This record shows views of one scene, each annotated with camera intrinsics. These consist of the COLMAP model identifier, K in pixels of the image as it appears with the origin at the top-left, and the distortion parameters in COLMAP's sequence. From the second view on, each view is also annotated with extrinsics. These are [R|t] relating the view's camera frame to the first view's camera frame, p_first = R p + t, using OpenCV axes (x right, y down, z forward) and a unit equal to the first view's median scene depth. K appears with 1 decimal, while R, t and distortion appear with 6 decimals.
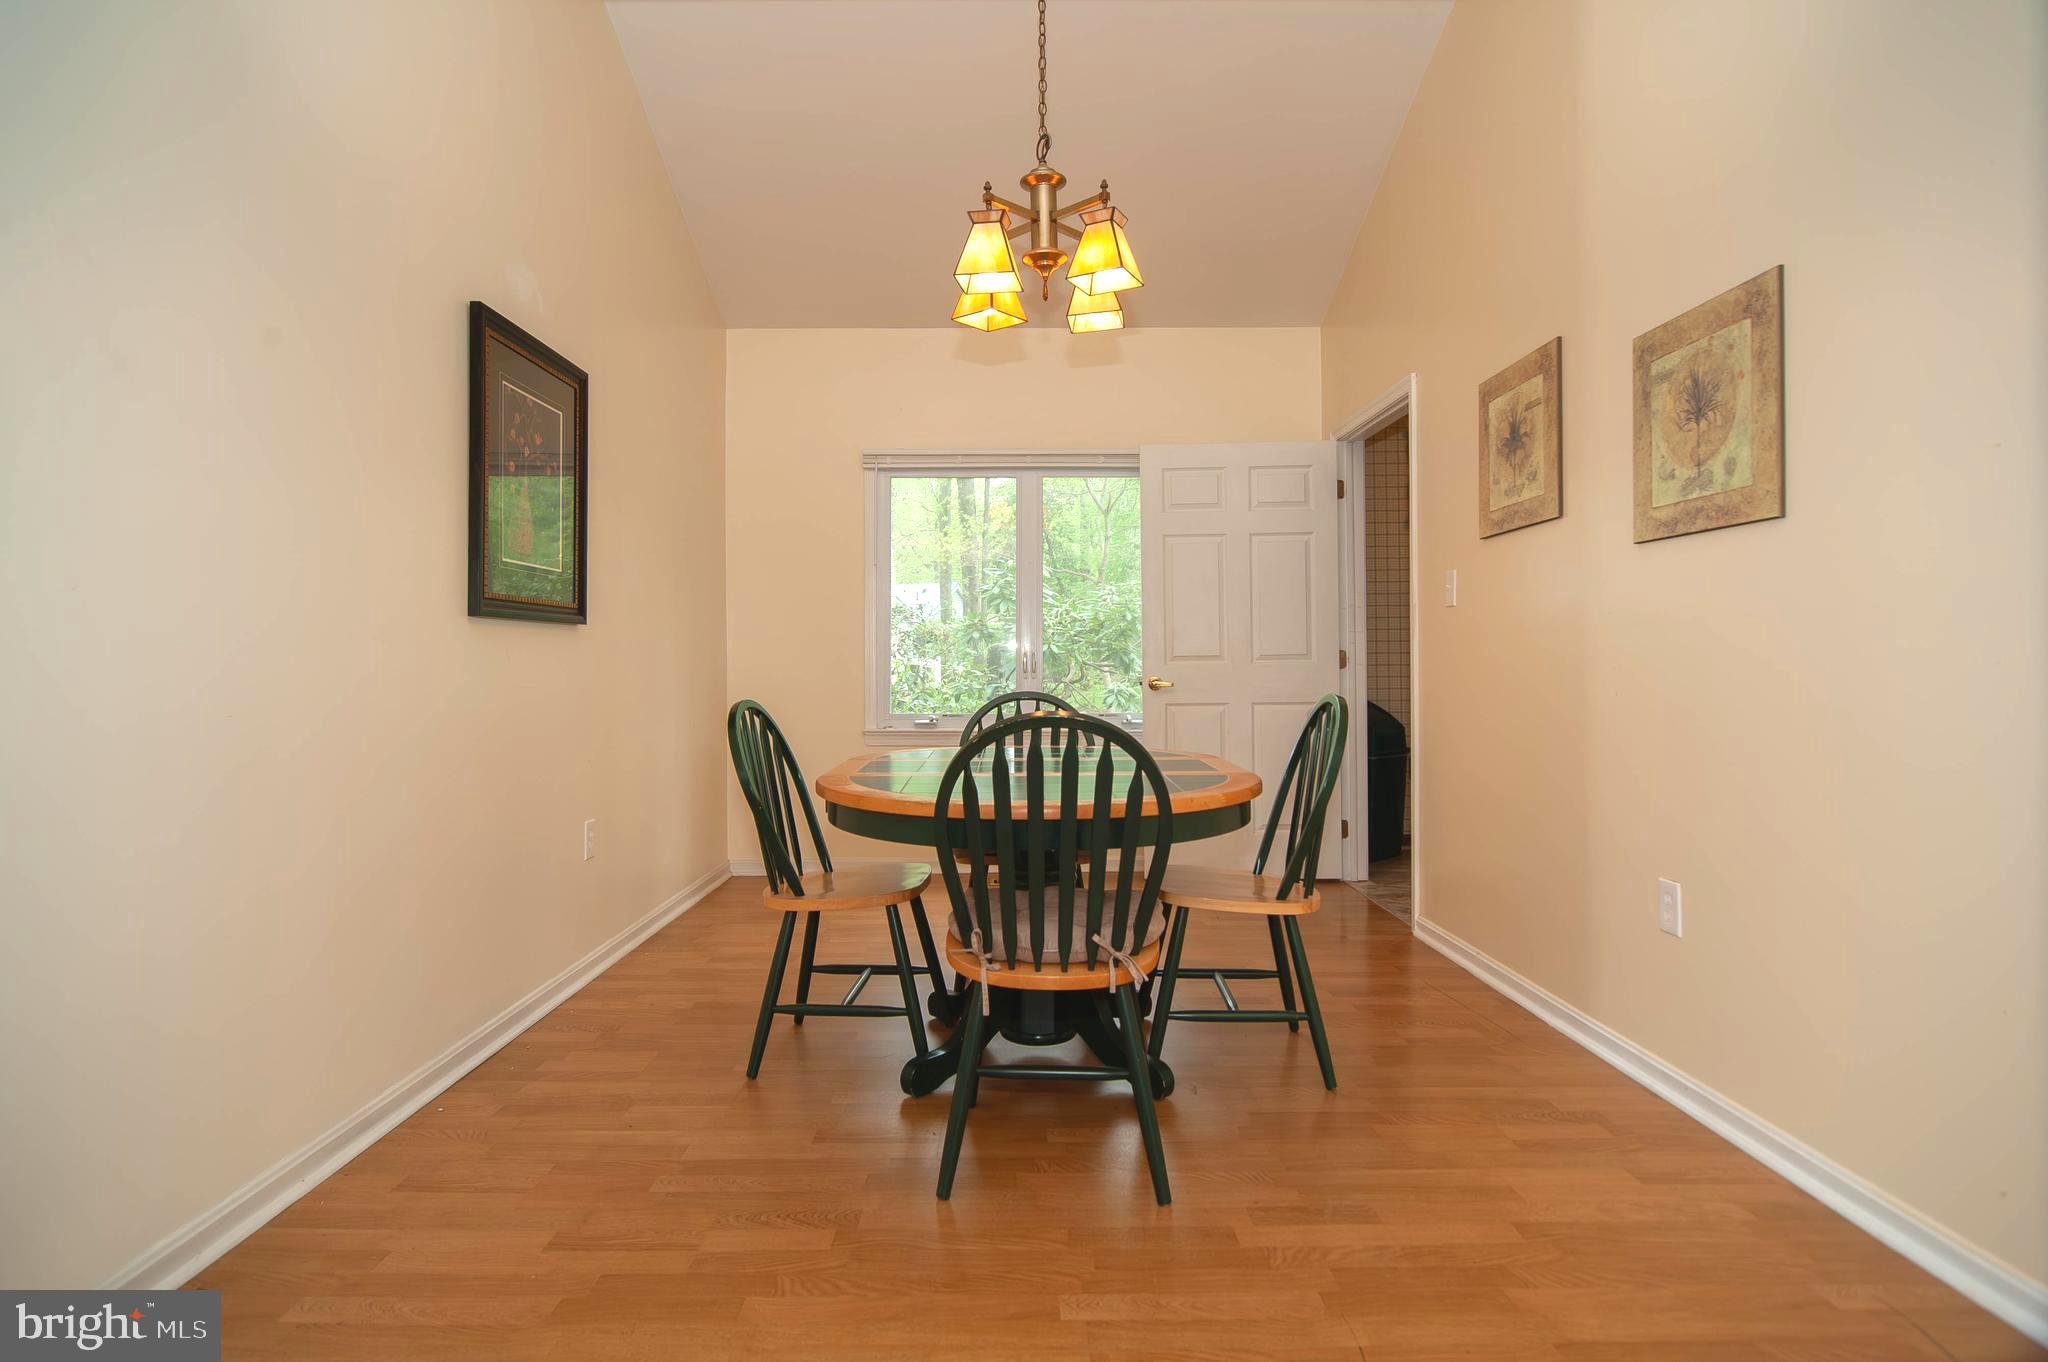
lens RADIAL K [[1083.8, 0, 1012.4], [0, 1083.8, 656.0], [0, 0, 1]] dist [-0.004181, -0.001093]
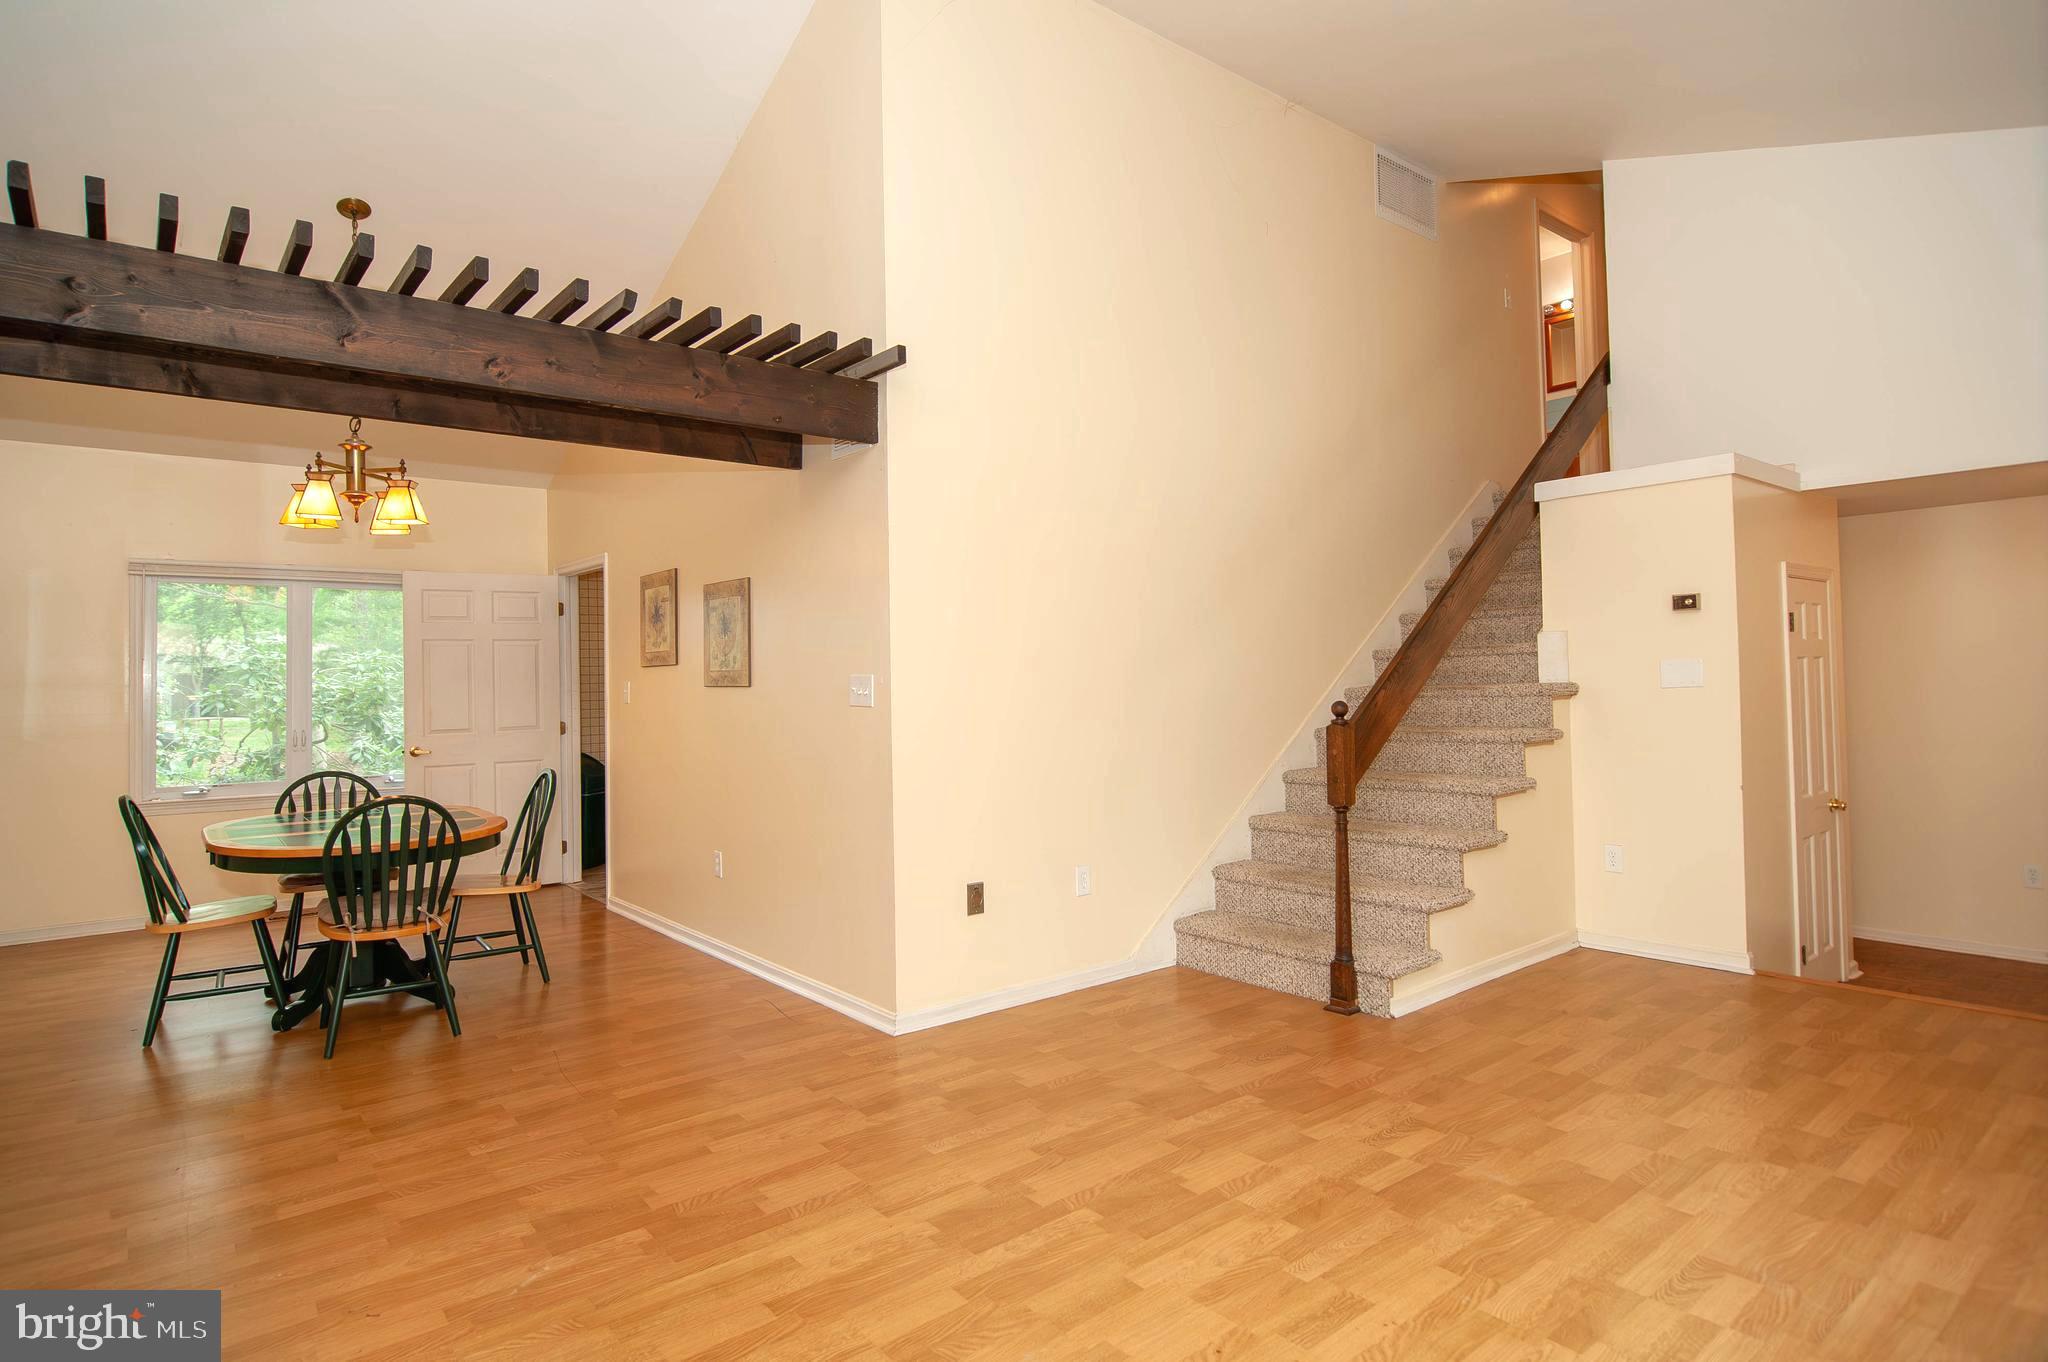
lens RADIAL K [[1083.8, 0, 1012.4], [0, 1083.8, 656.0], [0, 0, 1]] dist [-0.004181, -0.001093]
pose [[0.781105, 0.004903, 0.624380, -0.232433], [0.006958, 0.999839, -0.016555, -0.119537], [-0.624361, 0.017276, 0.780945, -0.913310]]
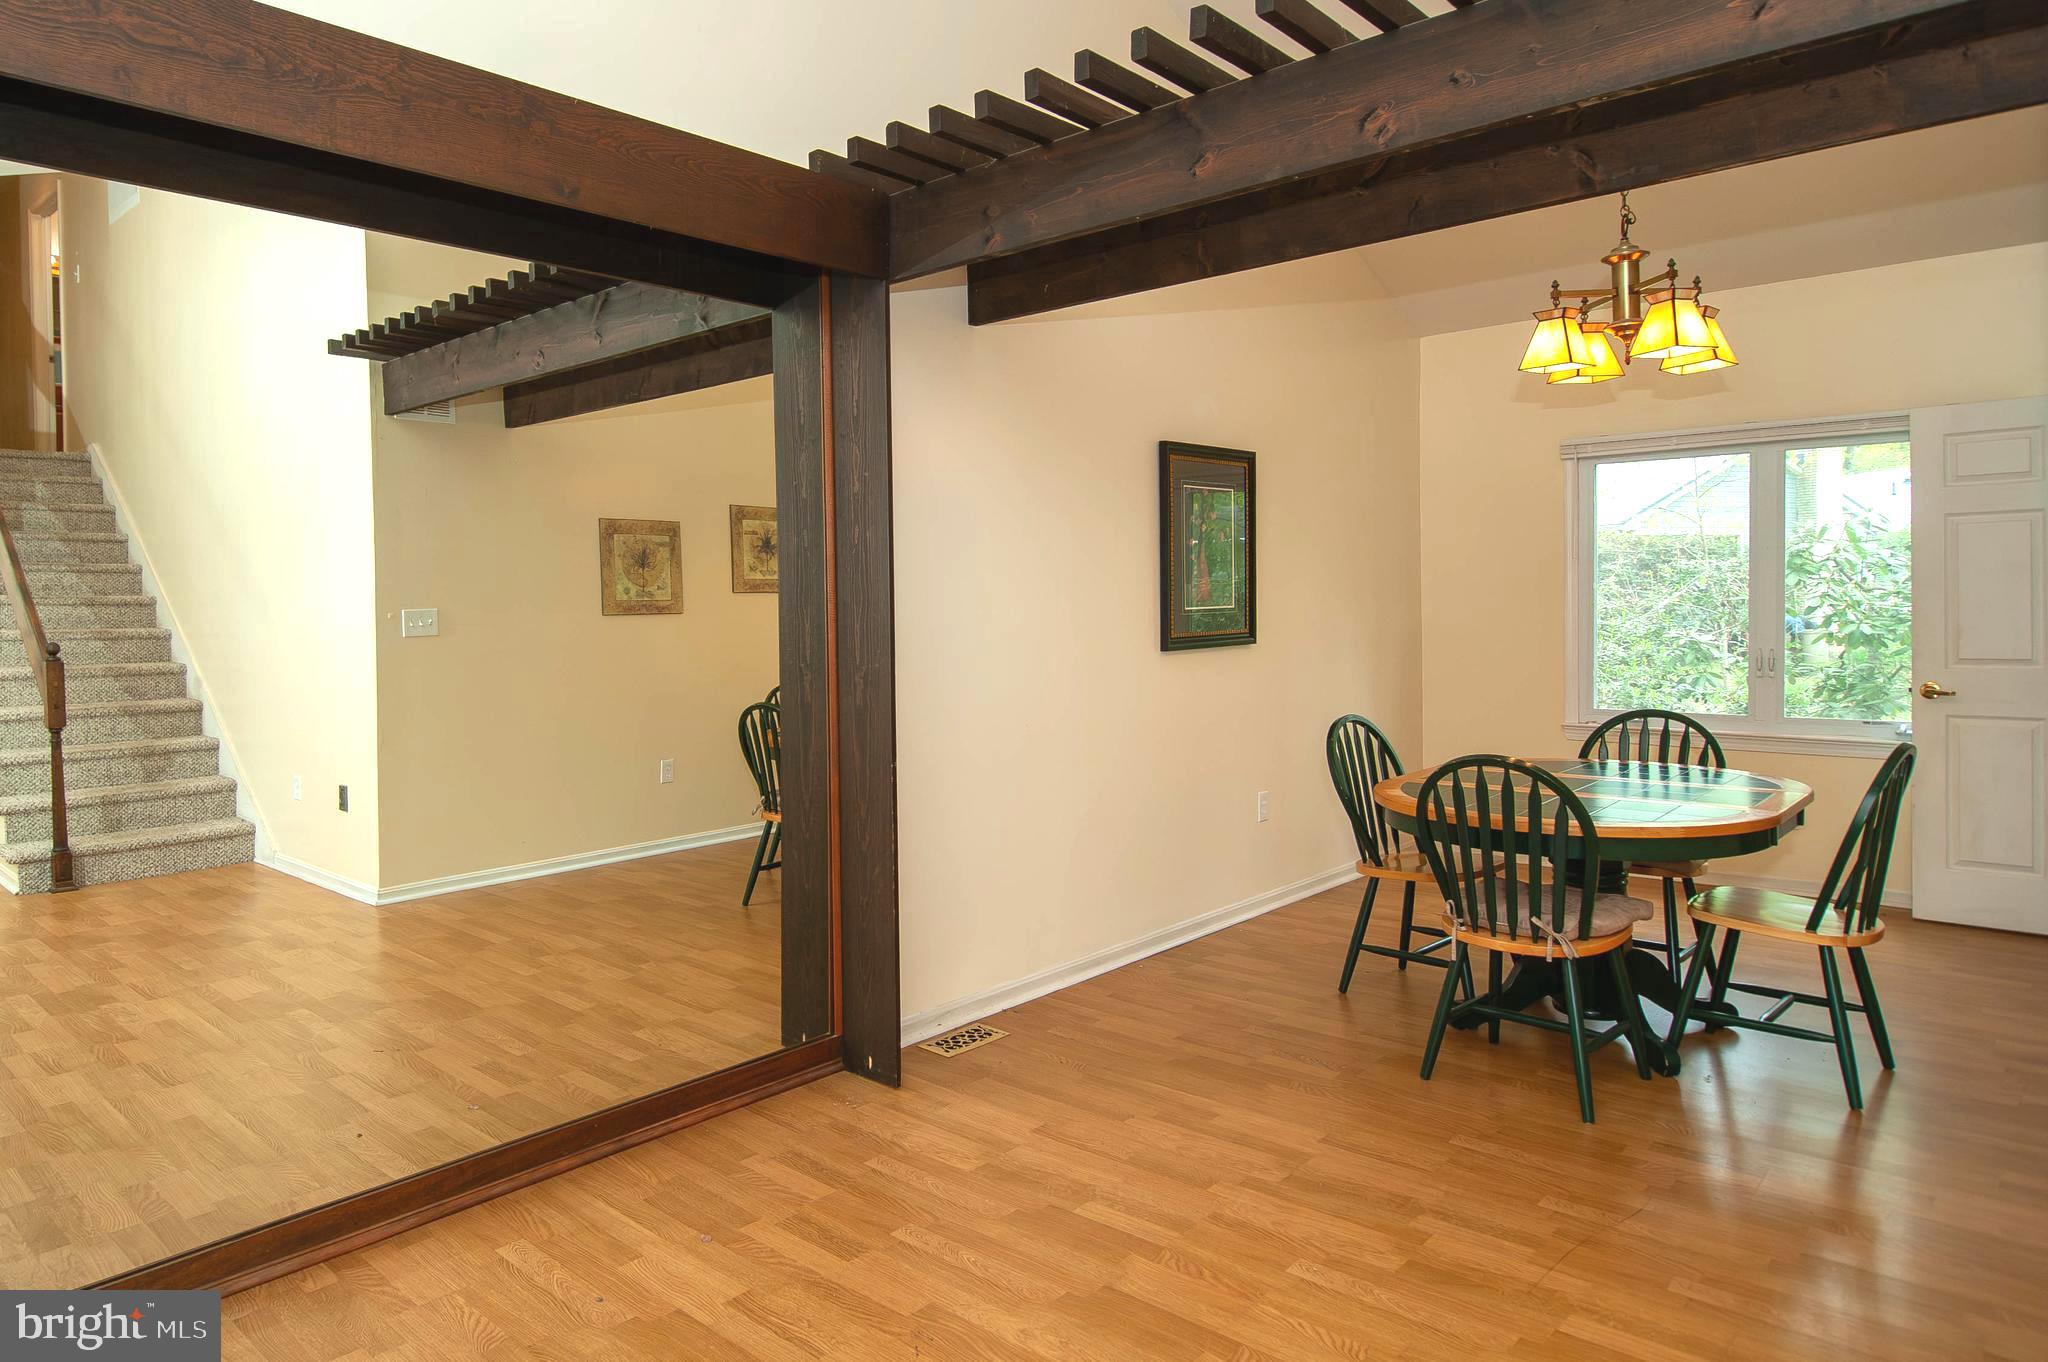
lens RADIAL K [[1272.0, 0, 832.4], [0, 1272.0, 638.5], [0, 0, 1]] dist [-0.005512, -0.003367]
pose [[0.694127, 0.010596, -0.719775, 0.457474], [0.023434, 0.999029, 0.037305, -0.133951], [0.719471, -0.042761, 0.693205, -0.558408]]
